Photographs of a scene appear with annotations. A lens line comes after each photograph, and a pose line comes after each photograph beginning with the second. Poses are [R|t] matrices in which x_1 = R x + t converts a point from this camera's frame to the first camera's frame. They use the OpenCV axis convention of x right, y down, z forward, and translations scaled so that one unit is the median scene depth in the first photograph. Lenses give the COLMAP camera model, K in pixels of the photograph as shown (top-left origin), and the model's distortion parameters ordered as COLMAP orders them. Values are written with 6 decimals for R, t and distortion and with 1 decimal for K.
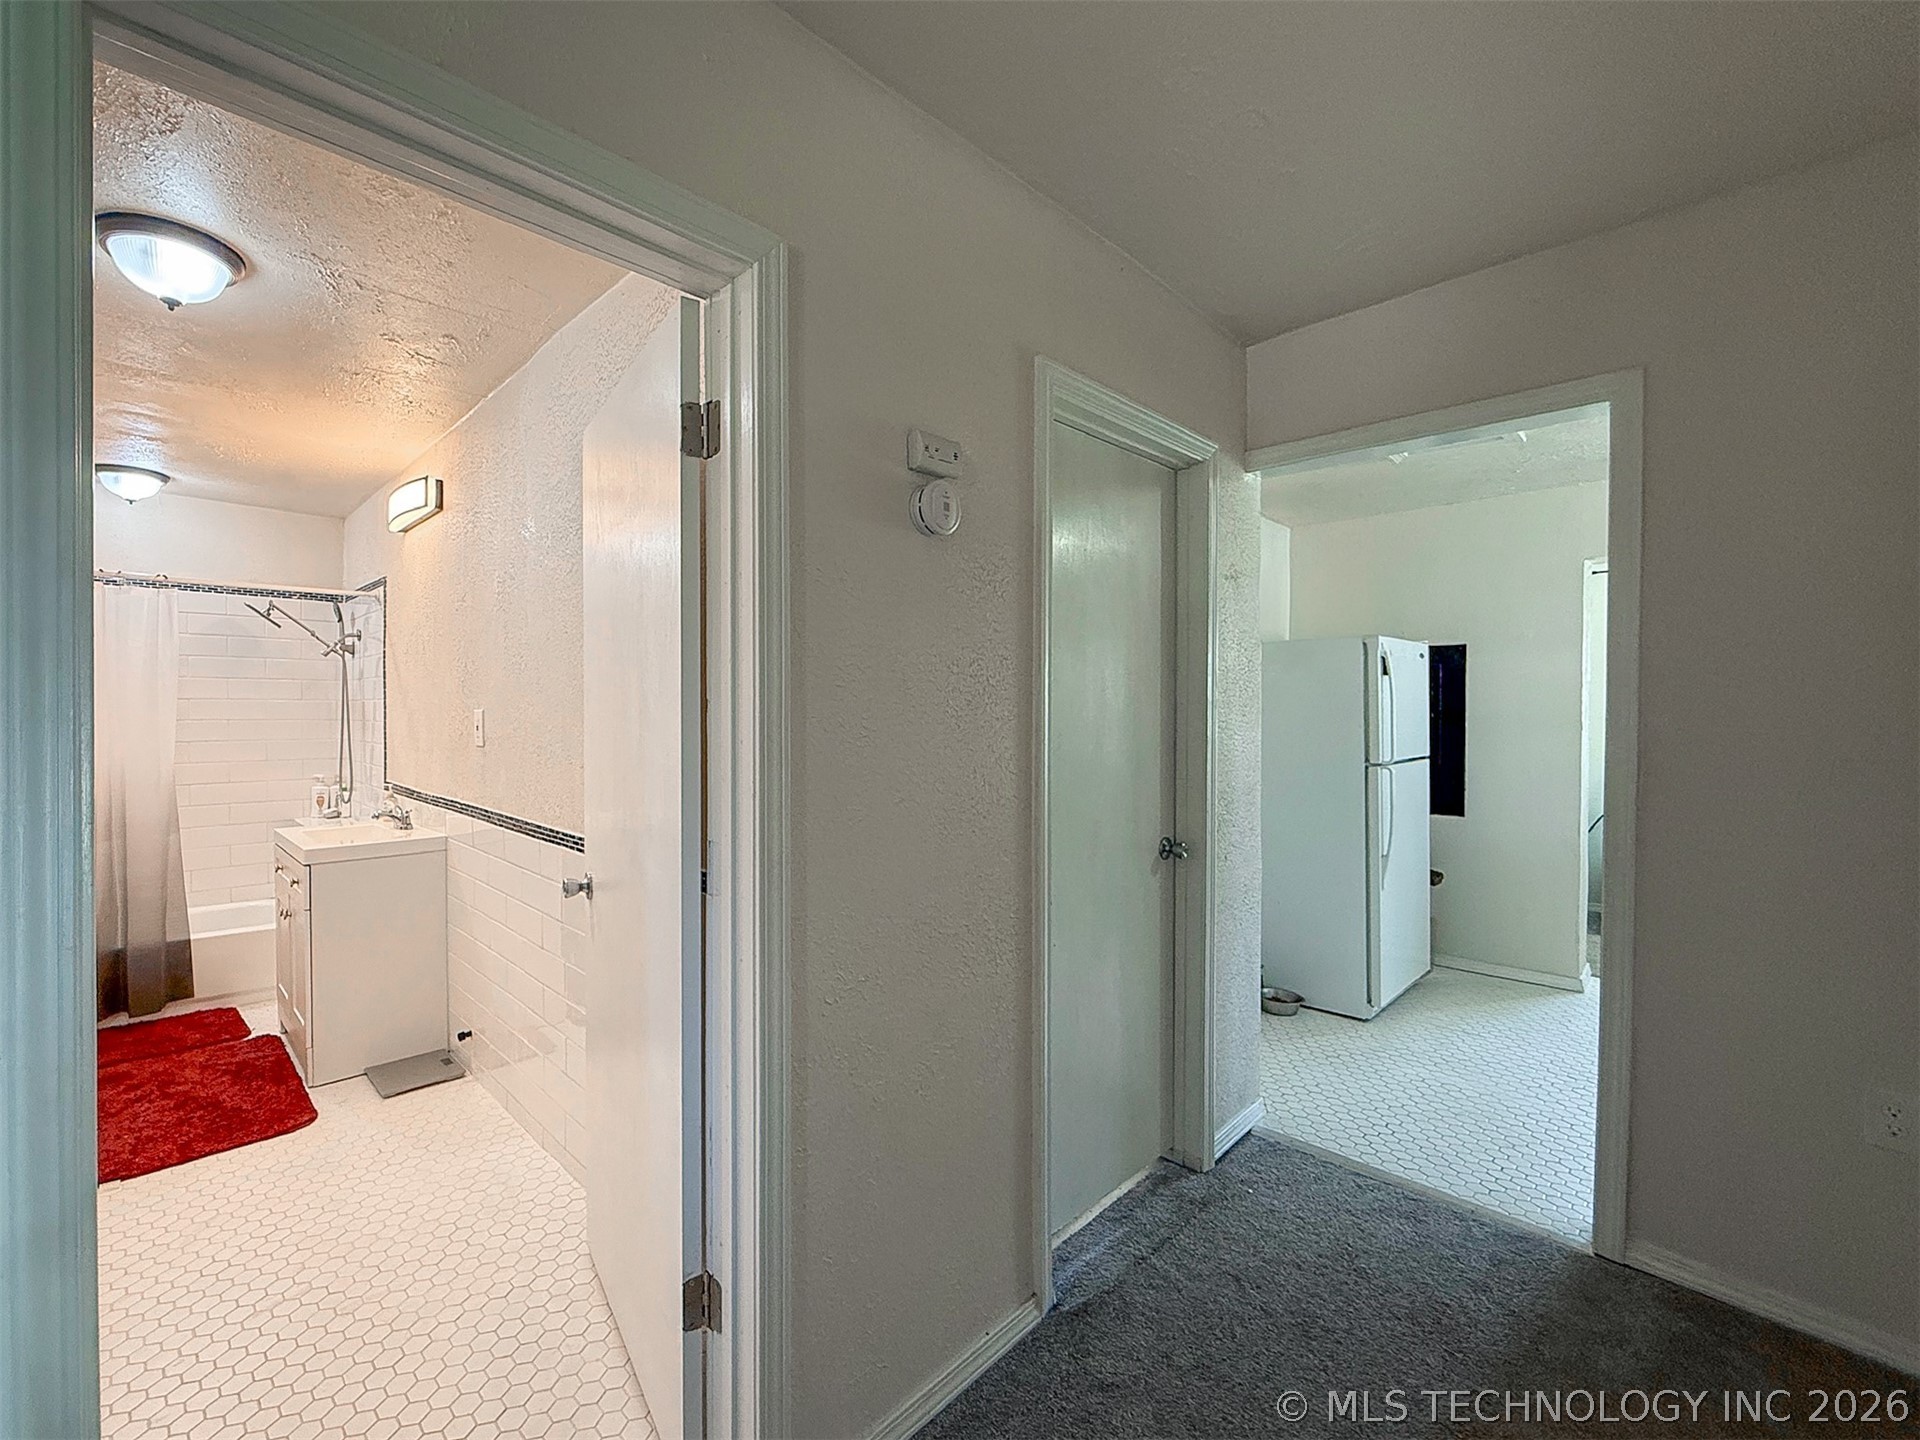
lens RADIAL K [[784.2, 0, 838.9], [0, 784.2, 723.1], [0, 0, 1]] dist [0.000387, -0.000602]
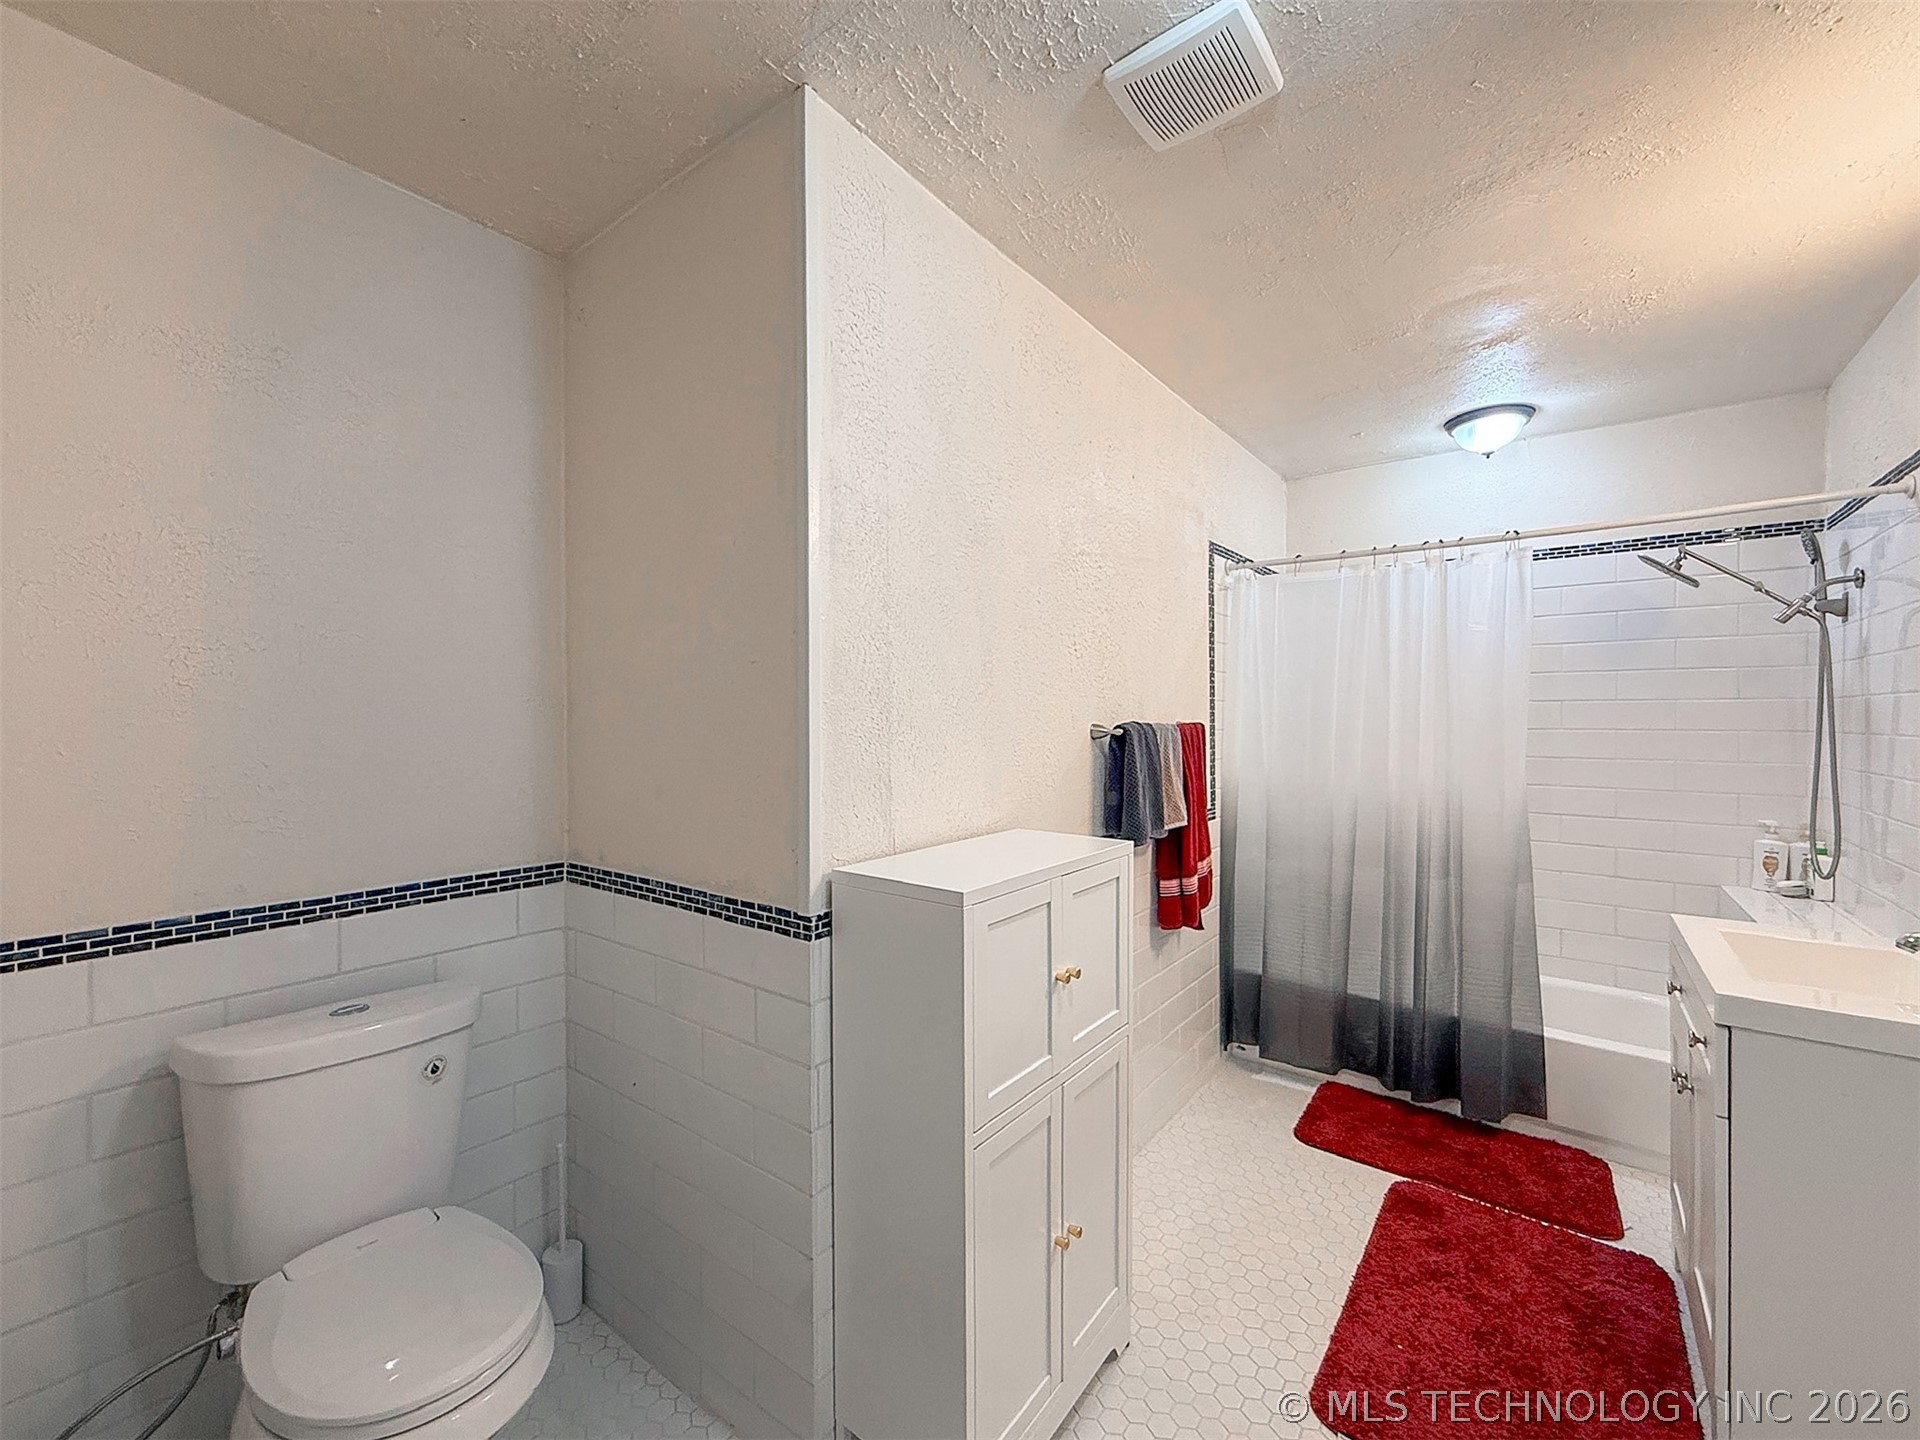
lens RADIAL K [[784.2, 0, 938.5], [0, 784.2, 723.1], [0, 0, 1]] dist [0.000387, -0.000602]
pose [[0.160955, 0.004436, -0.986952, -0.215291], [-0.013261, 0.999909, 0.002331, -0.003288], [0.986873, 0.012713, 0.160999, 0.342462]]
